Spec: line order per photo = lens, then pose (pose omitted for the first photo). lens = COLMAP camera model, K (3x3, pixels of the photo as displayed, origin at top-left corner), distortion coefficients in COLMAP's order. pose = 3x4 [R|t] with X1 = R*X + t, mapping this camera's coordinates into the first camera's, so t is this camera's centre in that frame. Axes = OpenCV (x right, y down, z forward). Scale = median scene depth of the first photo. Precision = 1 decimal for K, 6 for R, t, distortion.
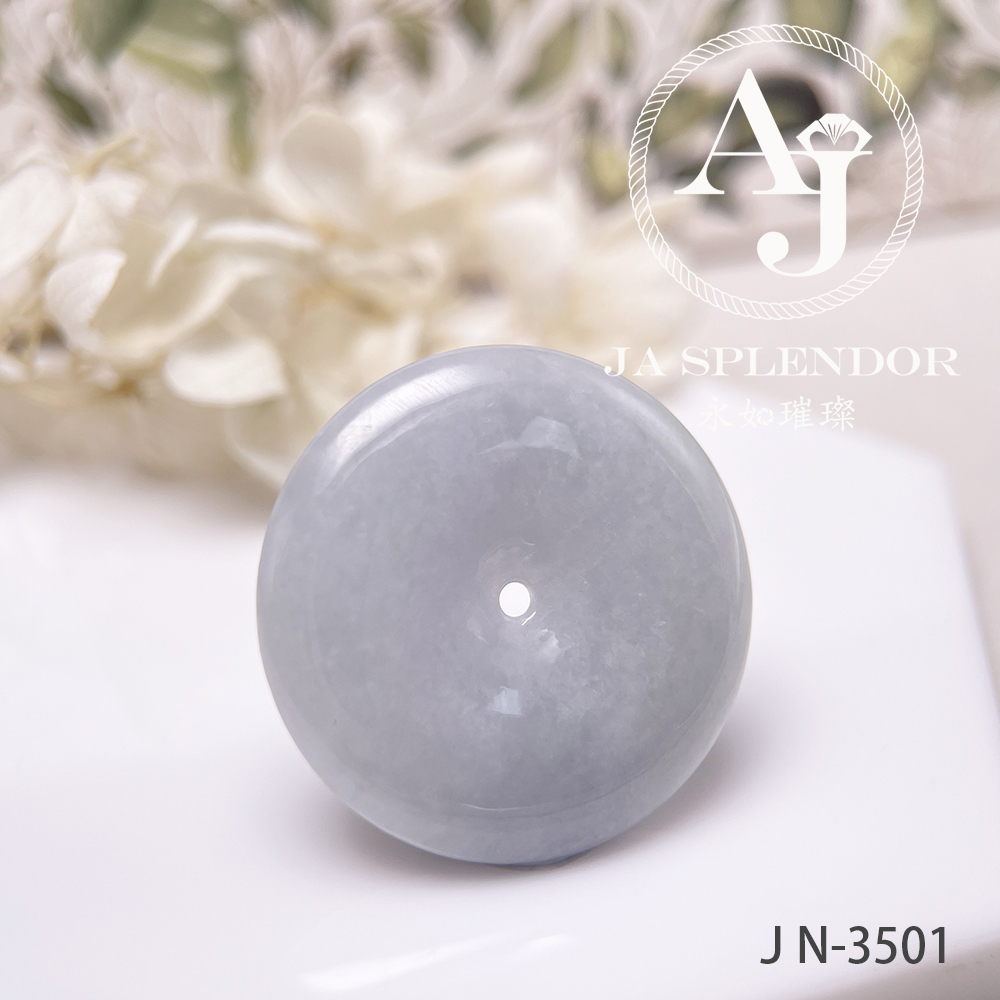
lens RADIAL K [[1548.4, 0, 500.0], [0, 1548.4, 500.0], [0, 0, 1]] dist [0.230076, -0.093071]
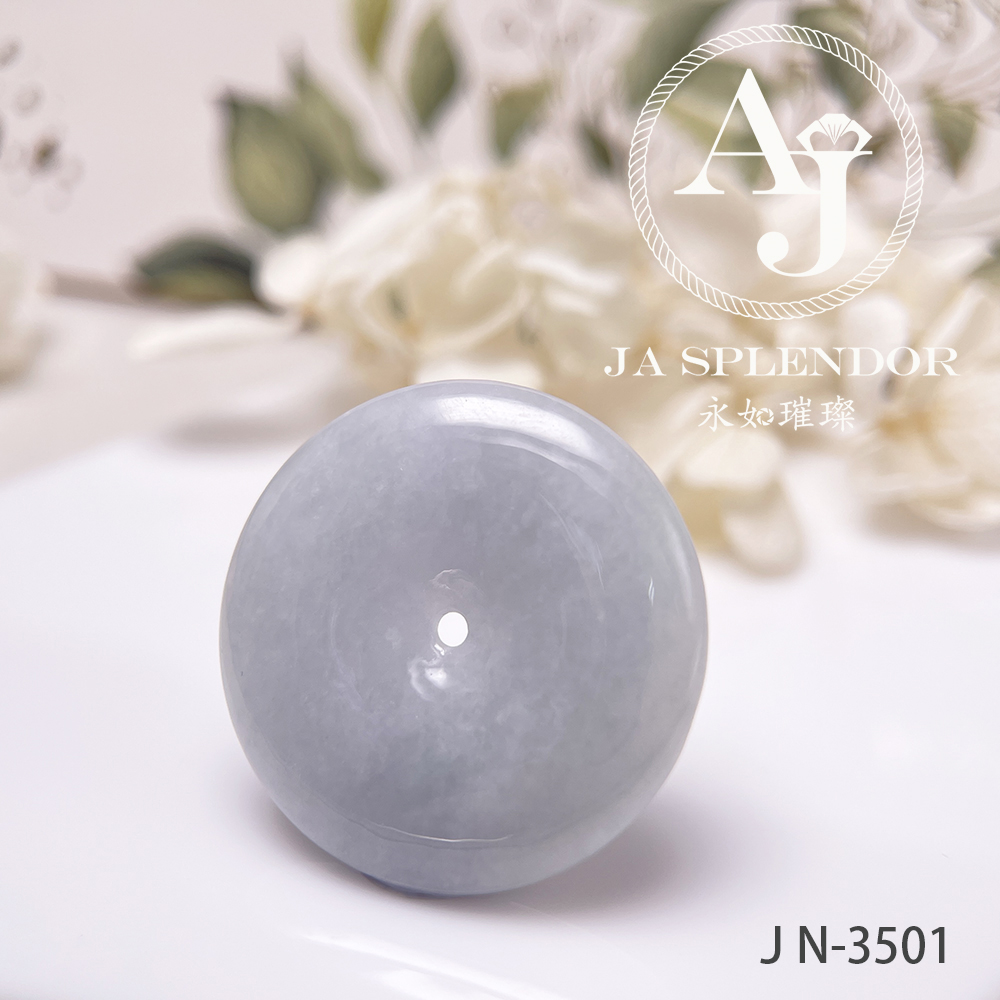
lens RADIAL K [[1548.4, 0, 500.0], [0, 1548.4, 500.0], [0, 0, 1]] dist [0.230076, -0.093071]
pose [[0.791136, 0.268582, -0.549515, 0.569852], [-0.297735, 0.953908, 0.037584, -0.063612], [0.534282, 0.133876, 0.834638, 0.163180]]
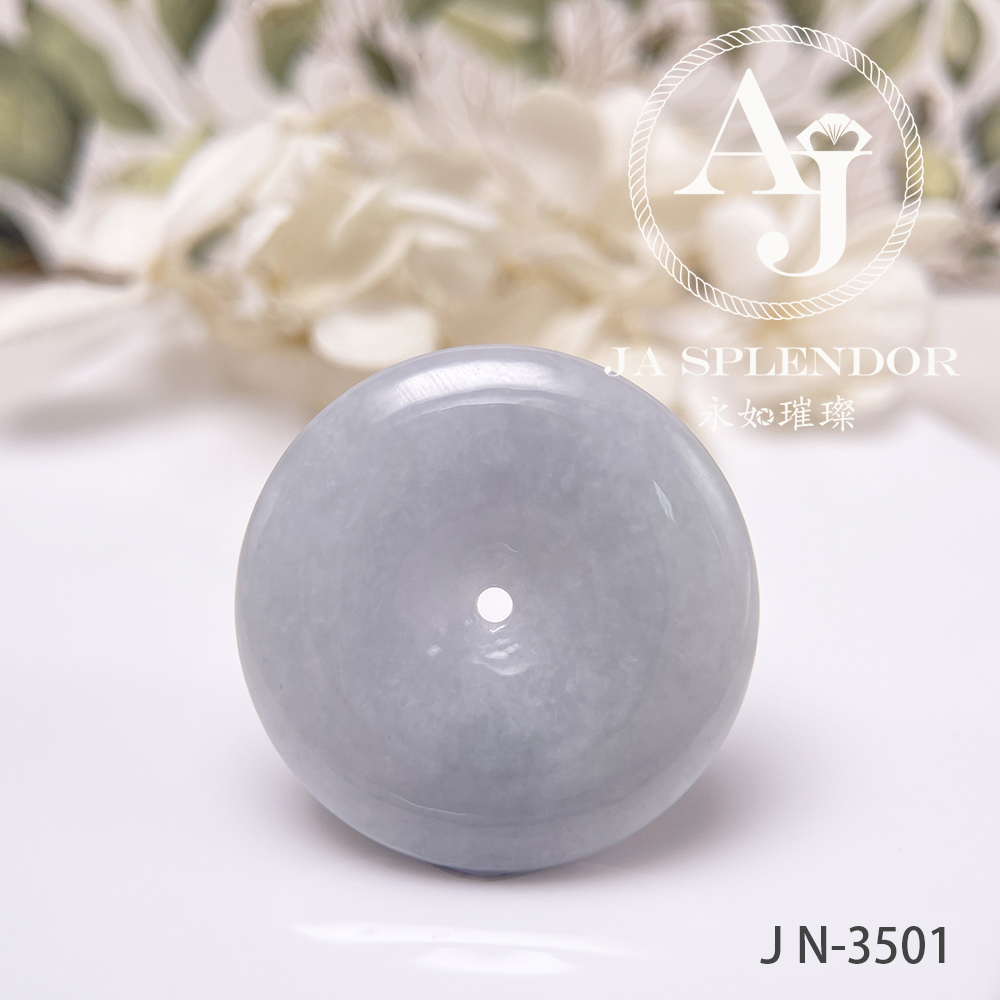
lens RADIAL K [[1548.4, 0, 500.0], [0, 1548.4, 500.0], [0, 0, 1]] dist [0.230076, -0.093071]
pose [[0.931720, 0.175838, -0.317772, 0.315394], [-0.169231, 0.984382, 0.048512, -0.049914], [0.321339, 0.008577, 0.946925, 0.070122]]
